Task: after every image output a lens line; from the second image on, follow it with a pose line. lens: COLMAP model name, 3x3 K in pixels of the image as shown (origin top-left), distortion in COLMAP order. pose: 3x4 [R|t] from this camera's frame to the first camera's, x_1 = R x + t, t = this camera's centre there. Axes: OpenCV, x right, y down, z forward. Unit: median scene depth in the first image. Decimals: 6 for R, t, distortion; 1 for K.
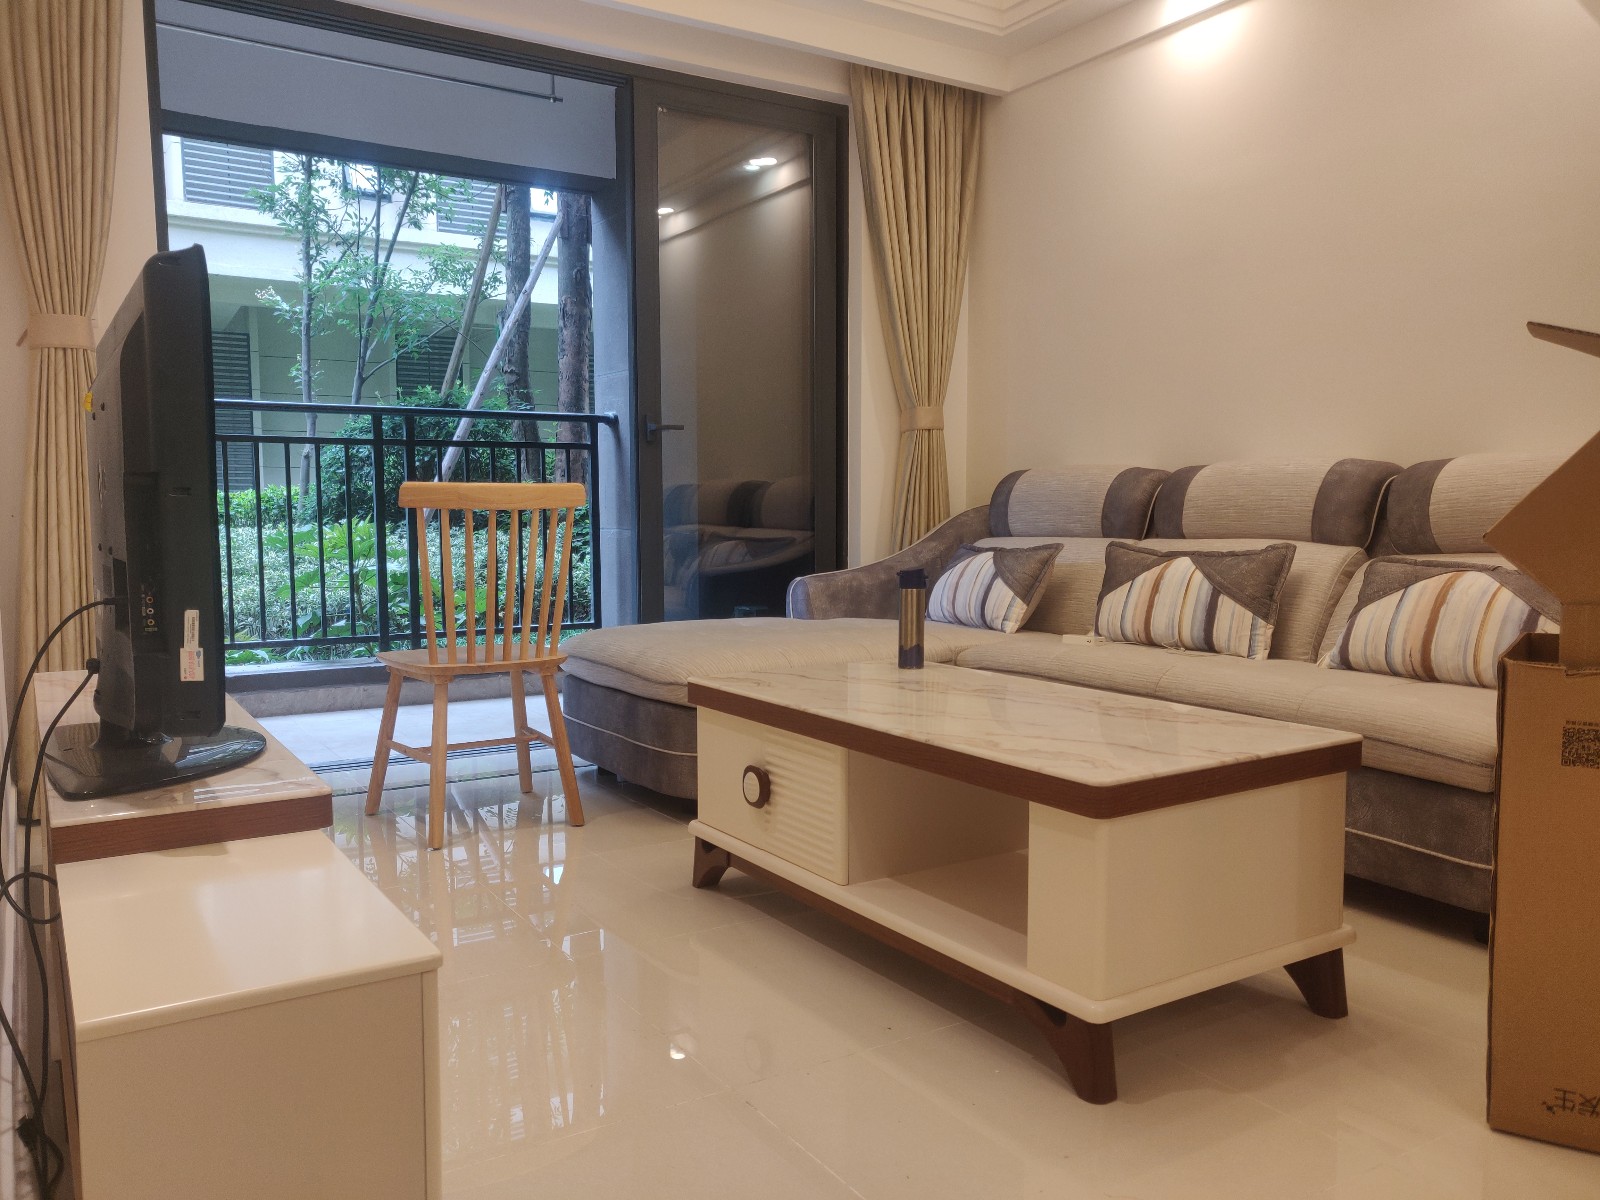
lens RADIAL K [[1270.3, 0, 800.0], [0, 1270.3, 600.0], [0, 0, 1]] dist [-0.004038, 0.130930]
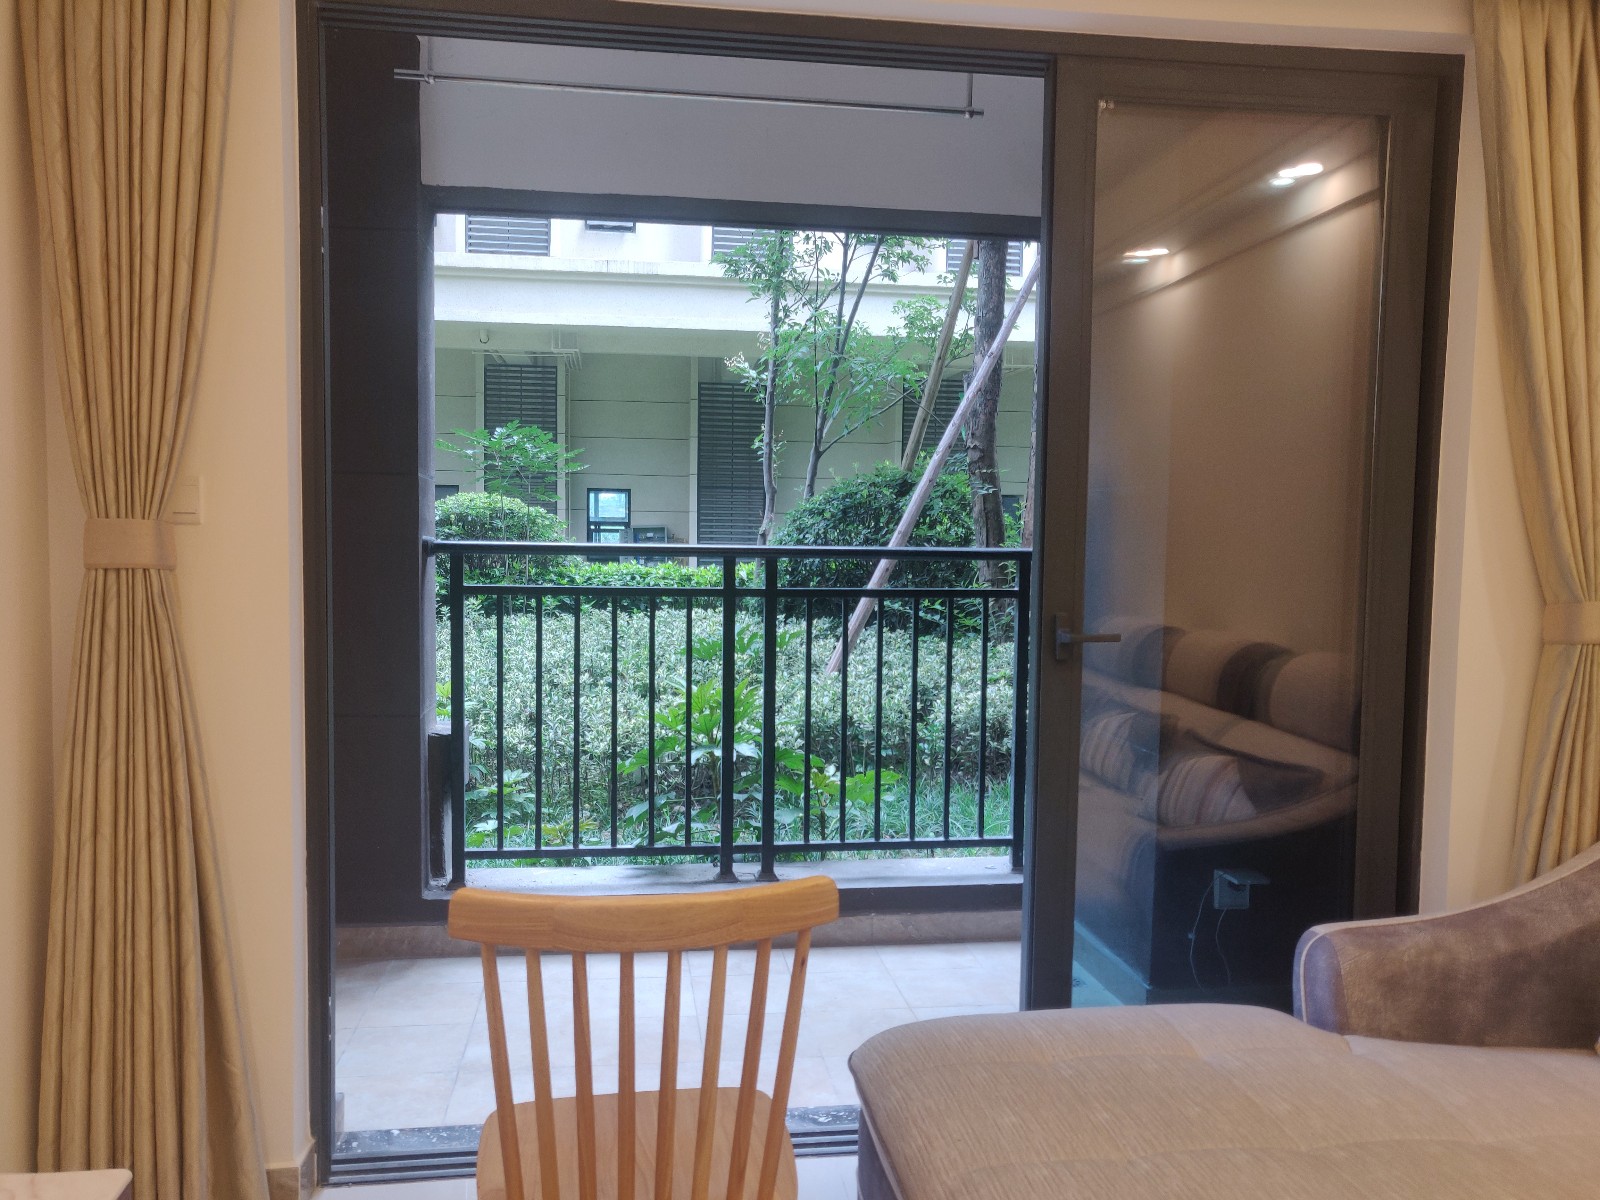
lens RADIAL K [[1270.3, 0, 800.0], [0, 1270.3, 600.0], [0, 0, 1]] dist [-0.004038, 0.130930]
pose [[0.918250, 0.040548, -0.393920, 0.003313], [-0.047985, 0.998807, -0.009044, -0.113277], [0.393083, 0.027207, 0.919100, 0.321173]]
